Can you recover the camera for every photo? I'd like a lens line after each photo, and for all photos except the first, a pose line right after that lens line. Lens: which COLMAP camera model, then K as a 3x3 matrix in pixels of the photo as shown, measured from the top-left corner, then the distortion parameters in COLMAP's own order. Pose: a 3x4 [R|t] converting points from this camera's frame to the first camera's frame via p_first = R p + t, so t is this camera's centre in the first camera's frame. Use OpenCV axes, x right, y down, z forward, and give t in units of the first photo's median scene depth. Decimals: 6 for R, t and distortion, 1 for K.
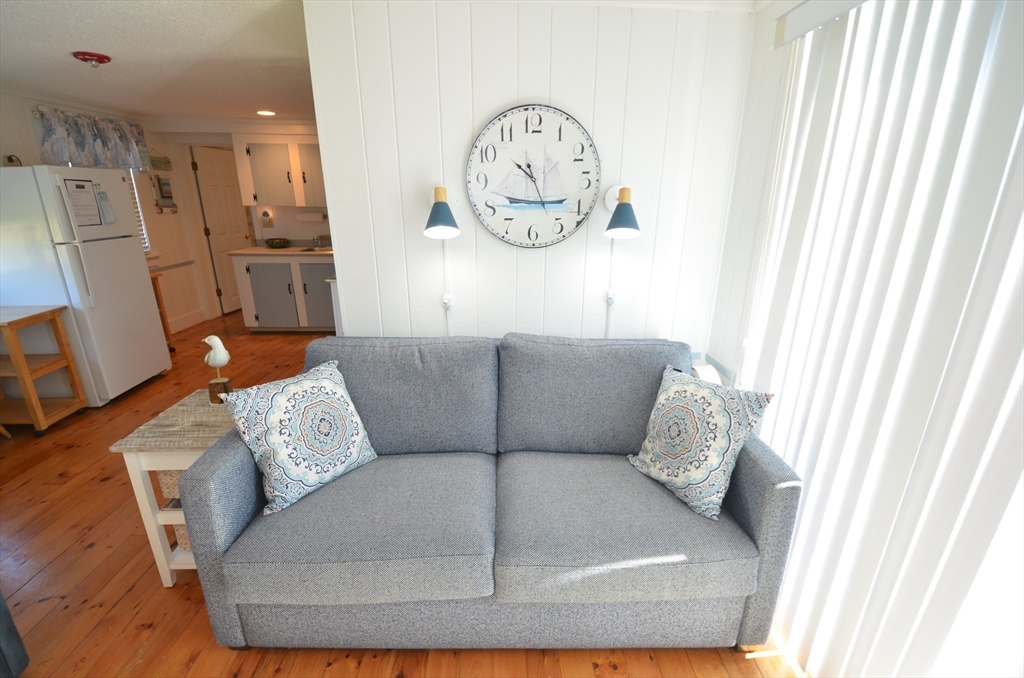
lens RADIAL K [[455.8, 0, 515.9], [0, 455.8, 346.6], [0, 0, 1]] dist [-0.011976, -0.007767]
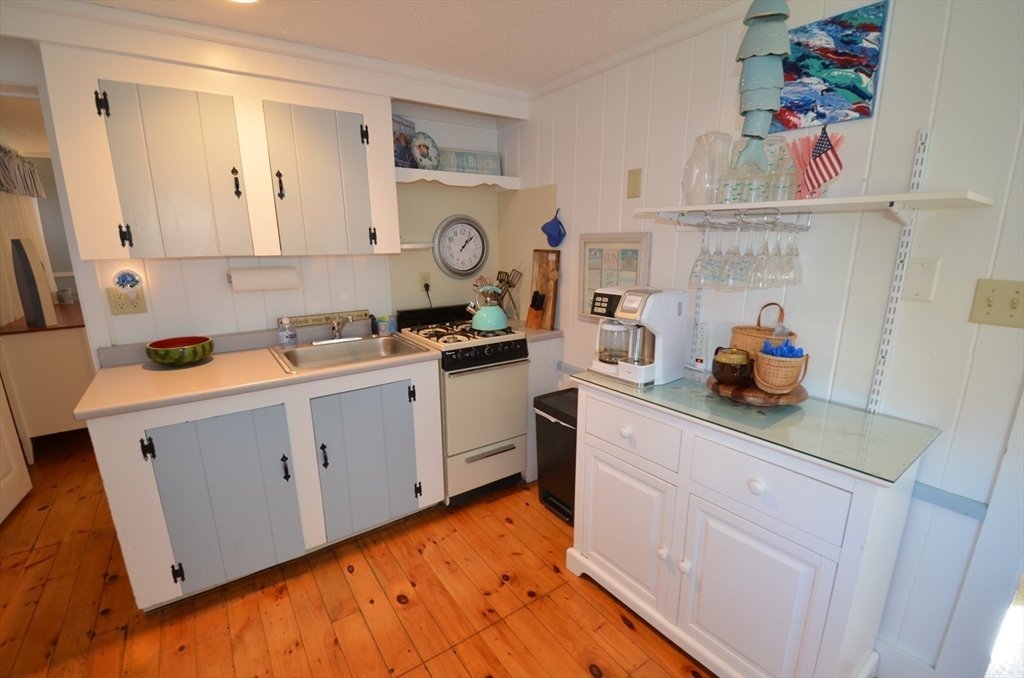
lens RADIAL K [[455.8, 0, 512.8], [0, 455.8, 343.7], [0, 0, 1]] dist [-0.011976, -0.007767]
pose [[0.837568, -0.143065, 0.527268, -0.528862], [0.181199, 0.983221, -0.021056, -0.189713], [-0.515409, 0.113177, 0.849438, 0.570670]]
